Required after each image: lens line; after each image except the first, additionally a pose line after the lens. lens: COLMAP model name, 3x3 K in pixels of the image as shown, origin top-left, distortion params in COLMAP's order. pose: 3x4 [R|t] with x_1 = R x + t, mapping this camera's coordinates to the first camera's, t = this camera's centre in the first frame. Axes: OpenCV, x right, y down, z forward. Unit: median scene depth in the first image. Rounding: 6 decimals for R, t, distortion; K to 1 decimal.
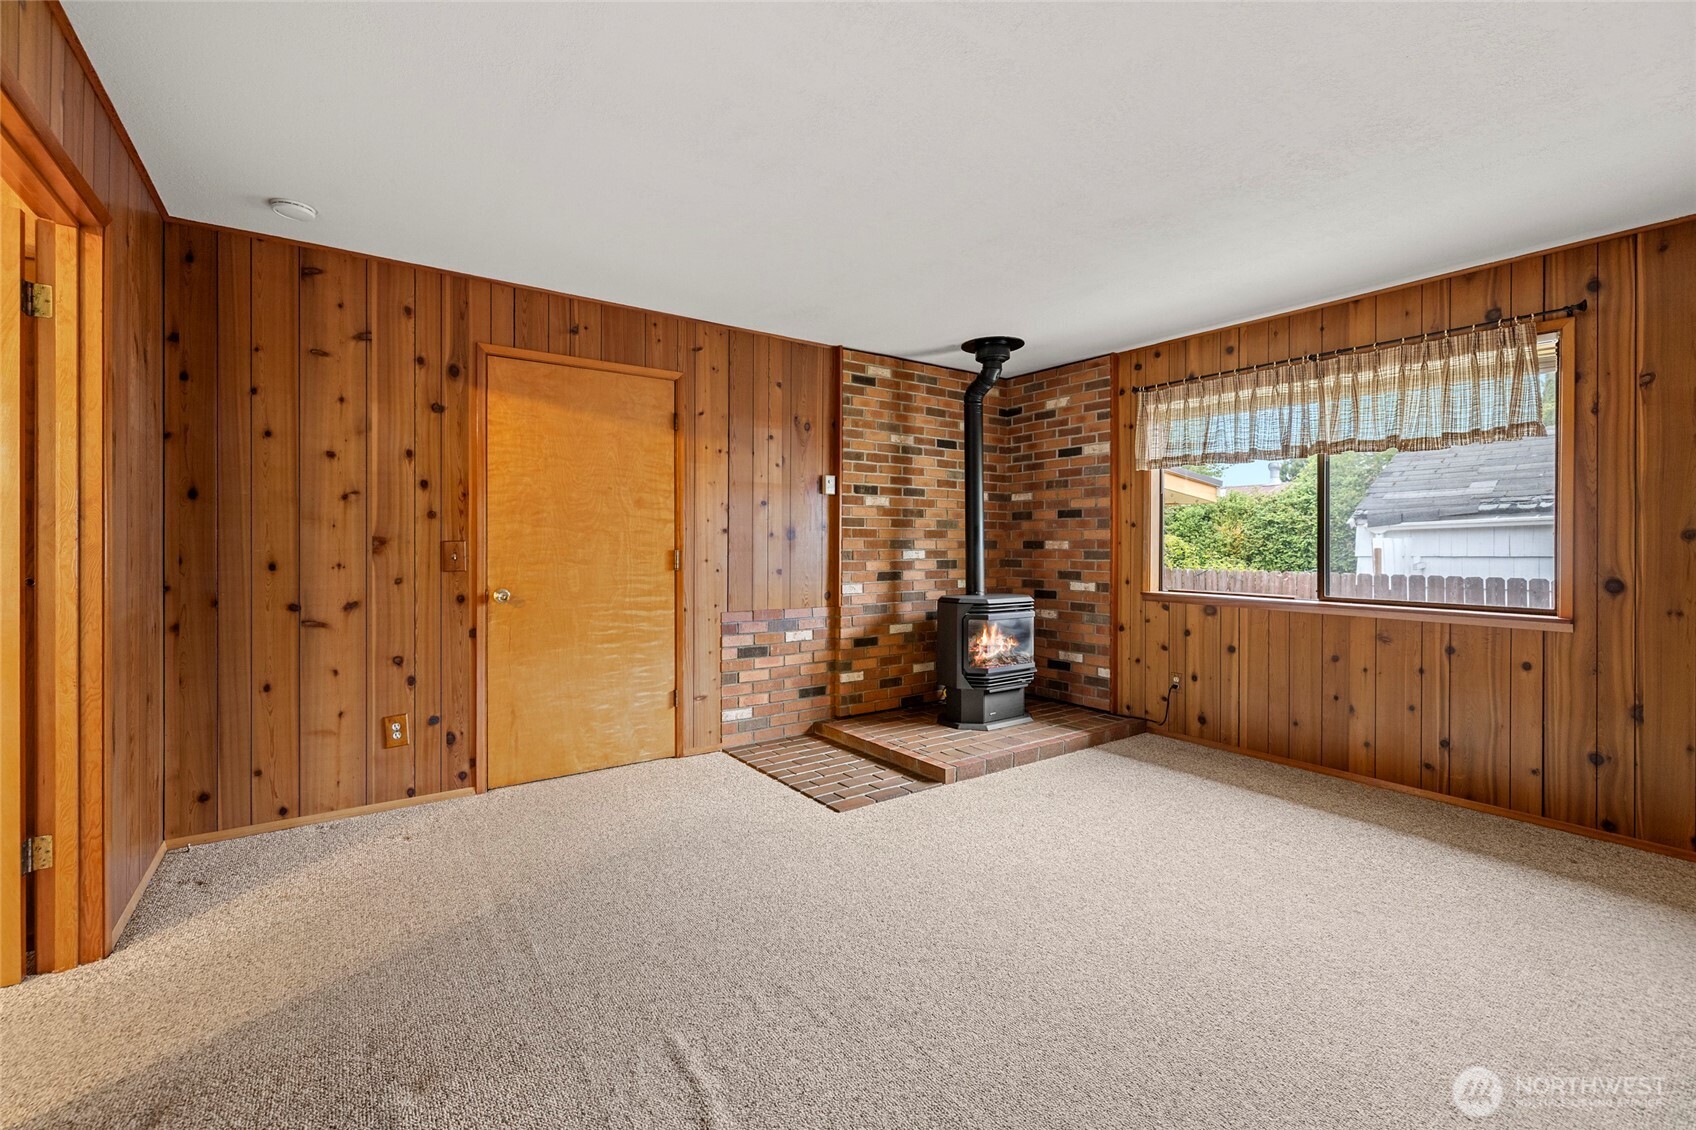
lens RADIAL K [[714.4, 0, 858.5], [0, 714.4, 539.2], [0, 0, 1]] dist [-0.001140, 0.000624]
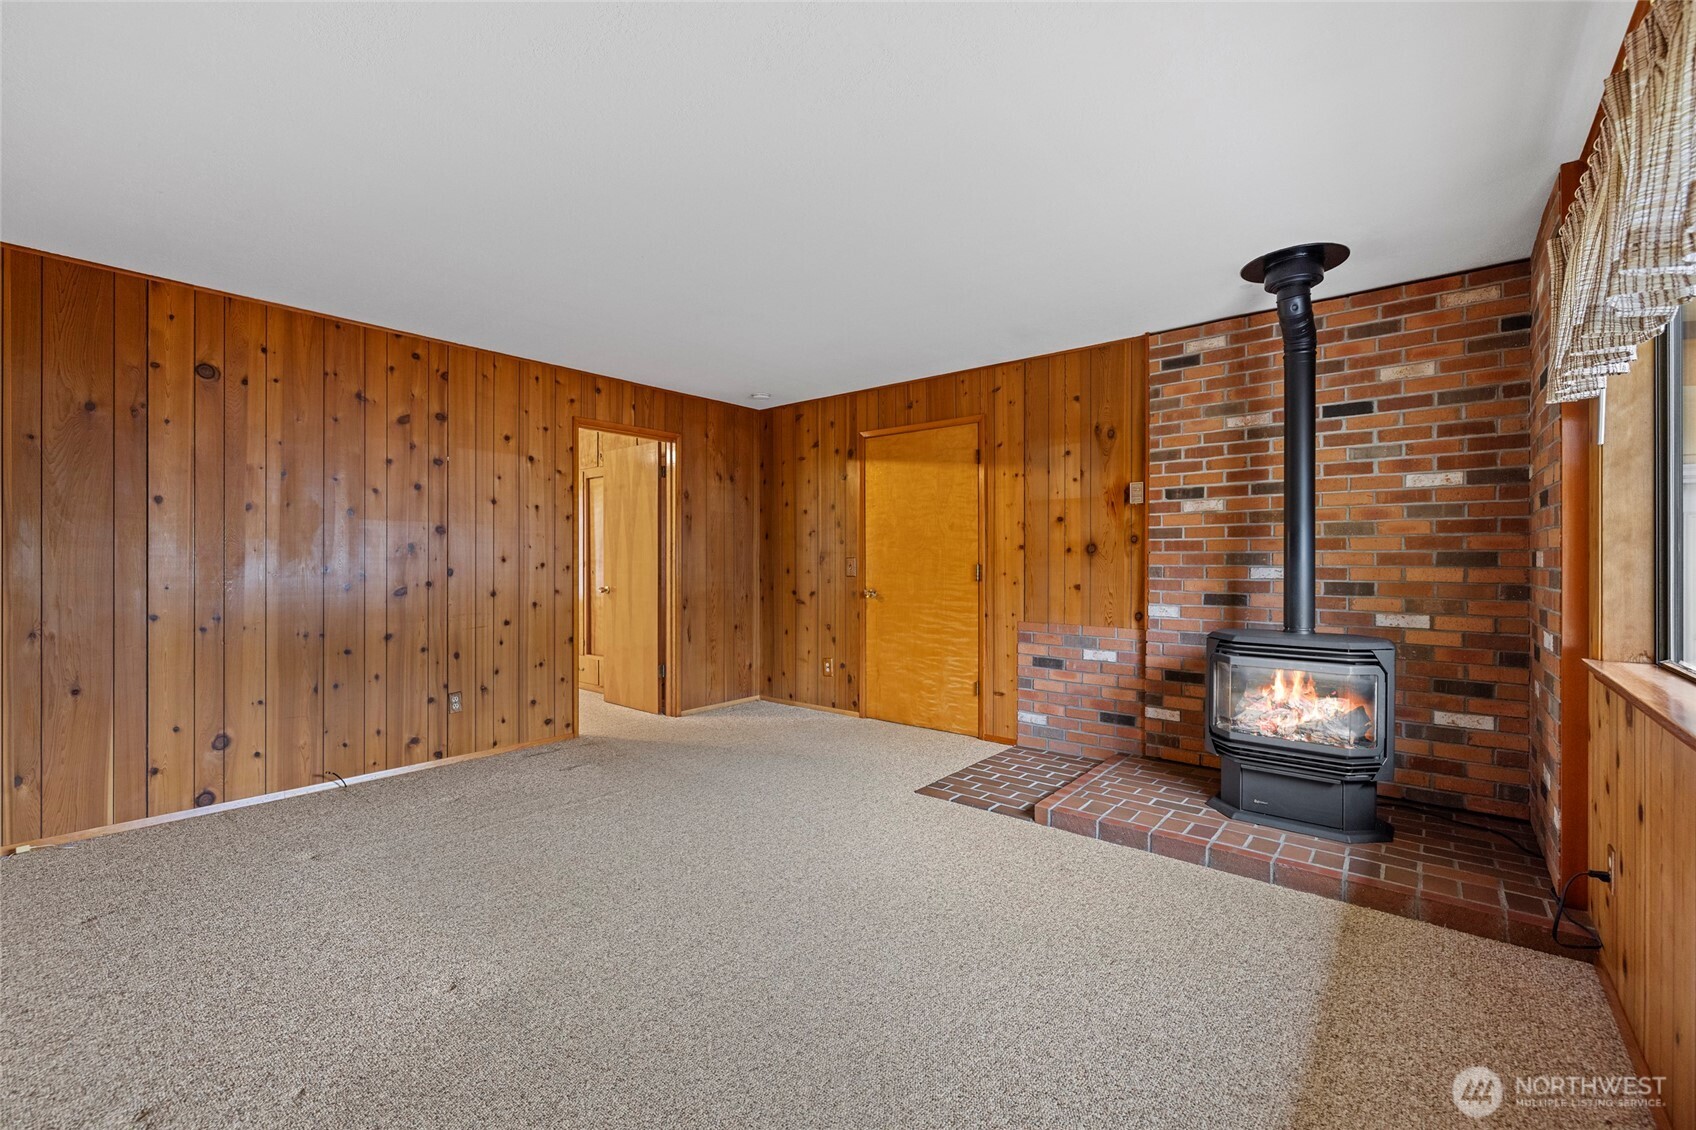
lens RADIAL K [[714.4, 0, 851.2], [0, 714.4, 566.3], [0, 0, 1]] dist [-0.001140, 0.000624]
pose [[0.258488, 0.001514, -0.966013, 0.744012], [0.001587, 0.999997, 0.001992, 0.013790], [0.966013, -0.002048, 0.258484, 0.430686]]
